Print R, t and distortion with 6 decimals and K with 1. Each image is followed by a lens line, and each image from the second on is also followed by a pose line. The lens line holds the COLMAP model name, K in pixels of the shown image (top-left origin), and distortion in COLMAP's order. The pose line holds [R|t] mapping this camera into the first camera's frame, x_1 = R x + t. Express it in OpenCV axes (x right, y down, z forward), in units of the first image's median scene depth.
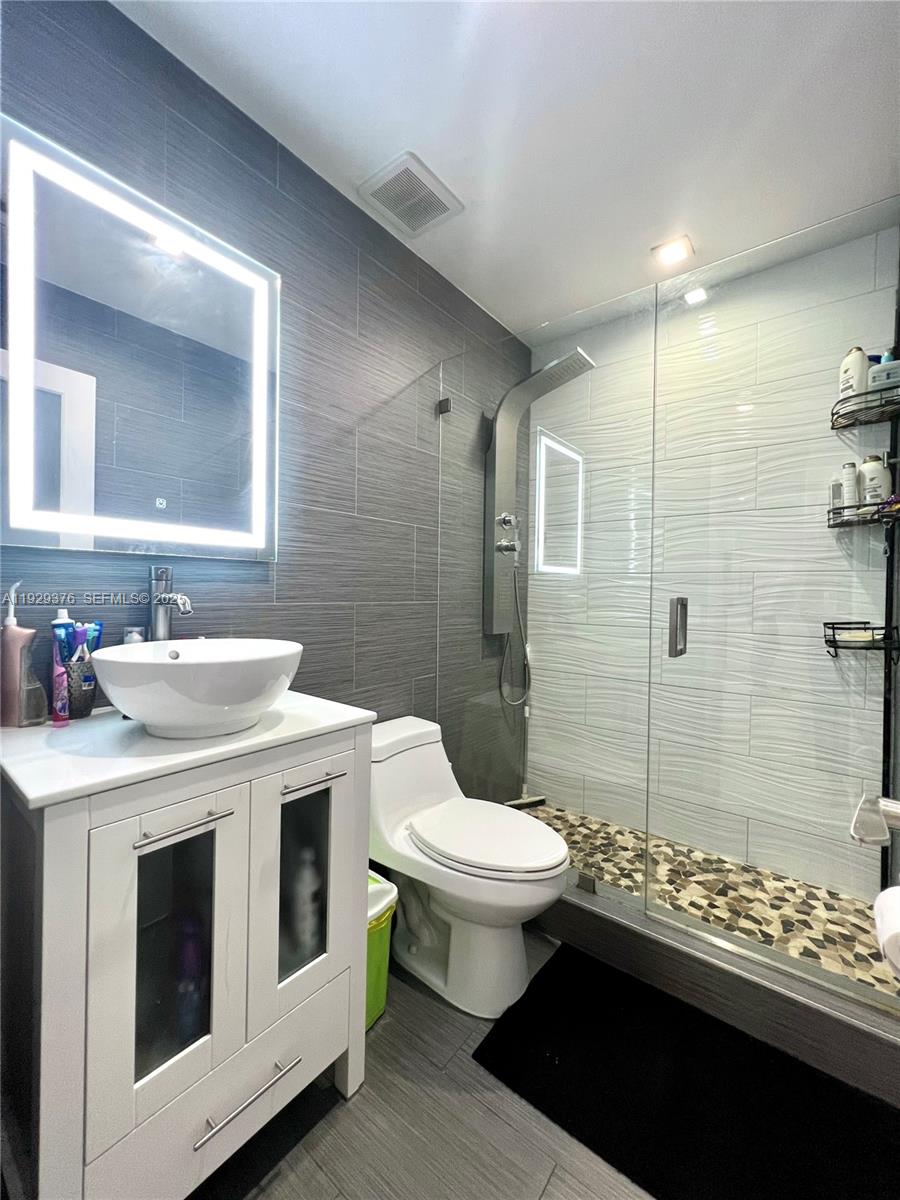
lens RADIAL K [[483.8, 0, 451.6], [0, 483.8, 594.5], [0, 0, 1]] dist [-0.001808, 0.001197]
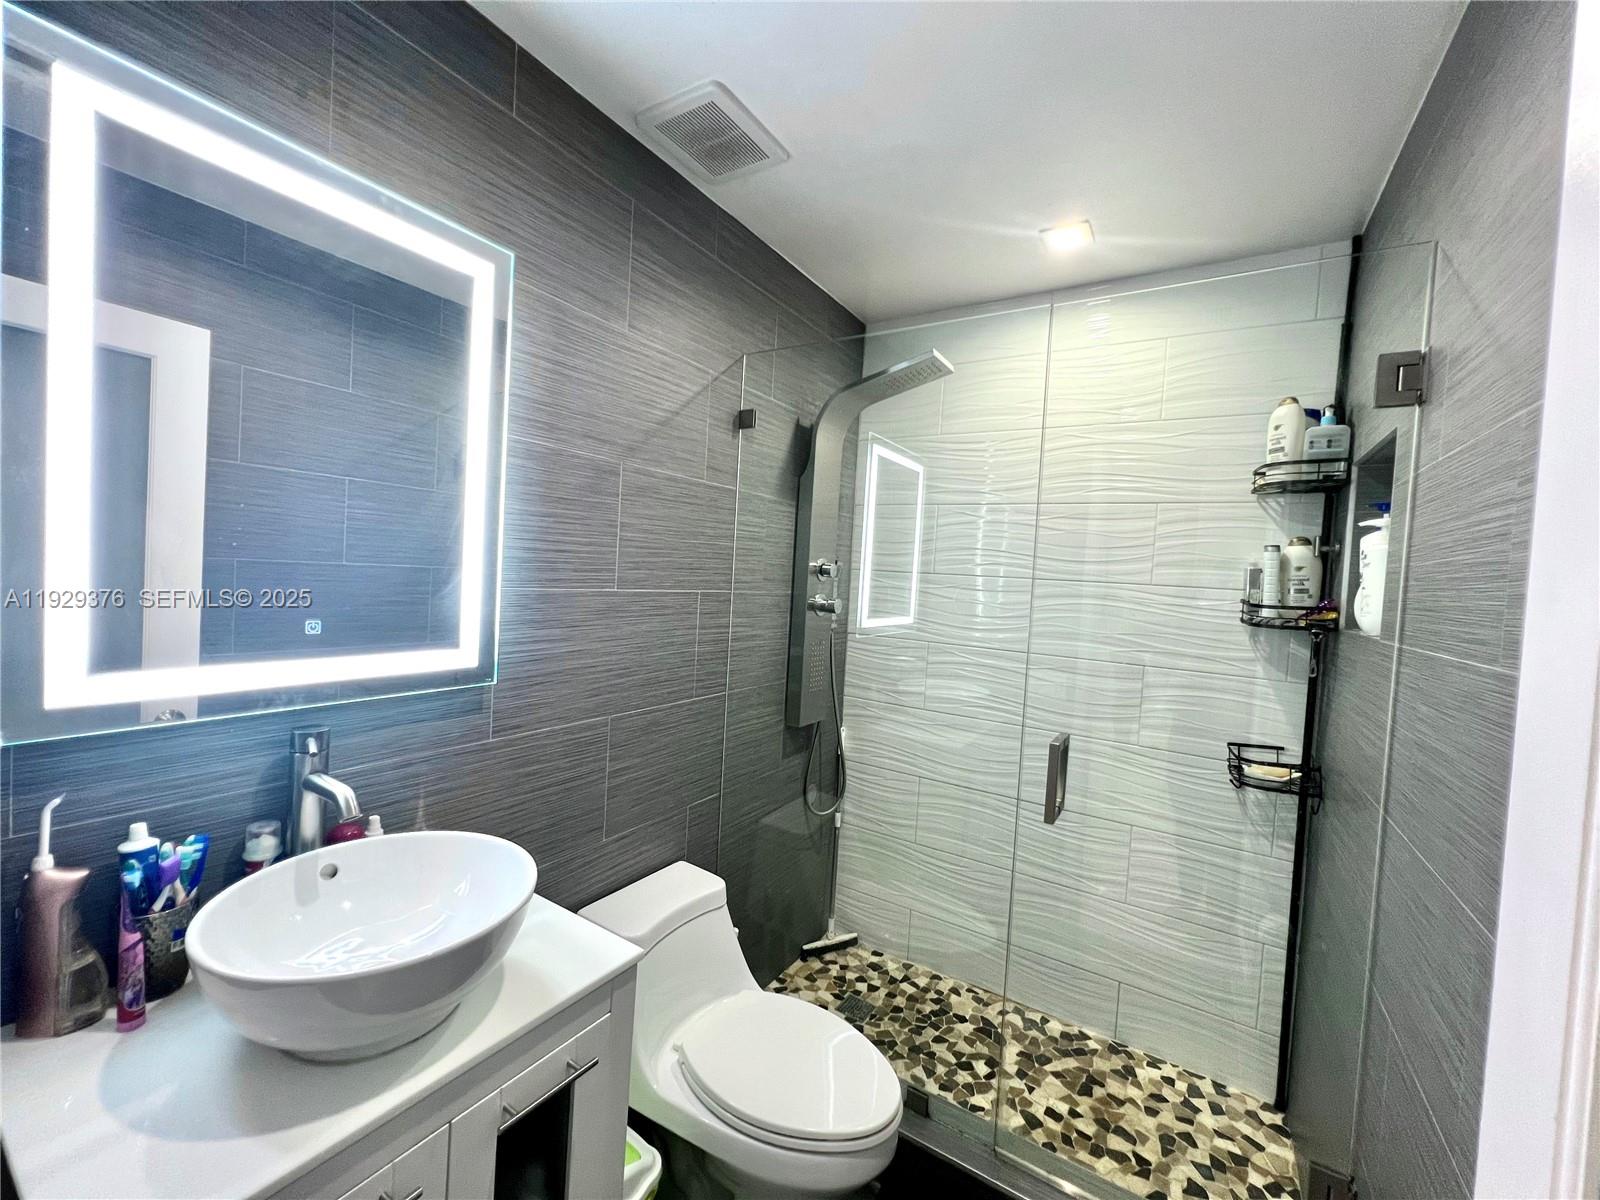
lens RADIAL K [[645.0, 0, 797.3], [0, 645.0, 594.7], [0, 0, 1]] dist [-0.001808, 0.001197]
pose [[0.993636, 0.038498, 0.105854, -0.037120], [-0.041248, 0.998863, 0.023912, -0.189005], [-0.104813, -0.028126, 0.994094, 0.056407]]
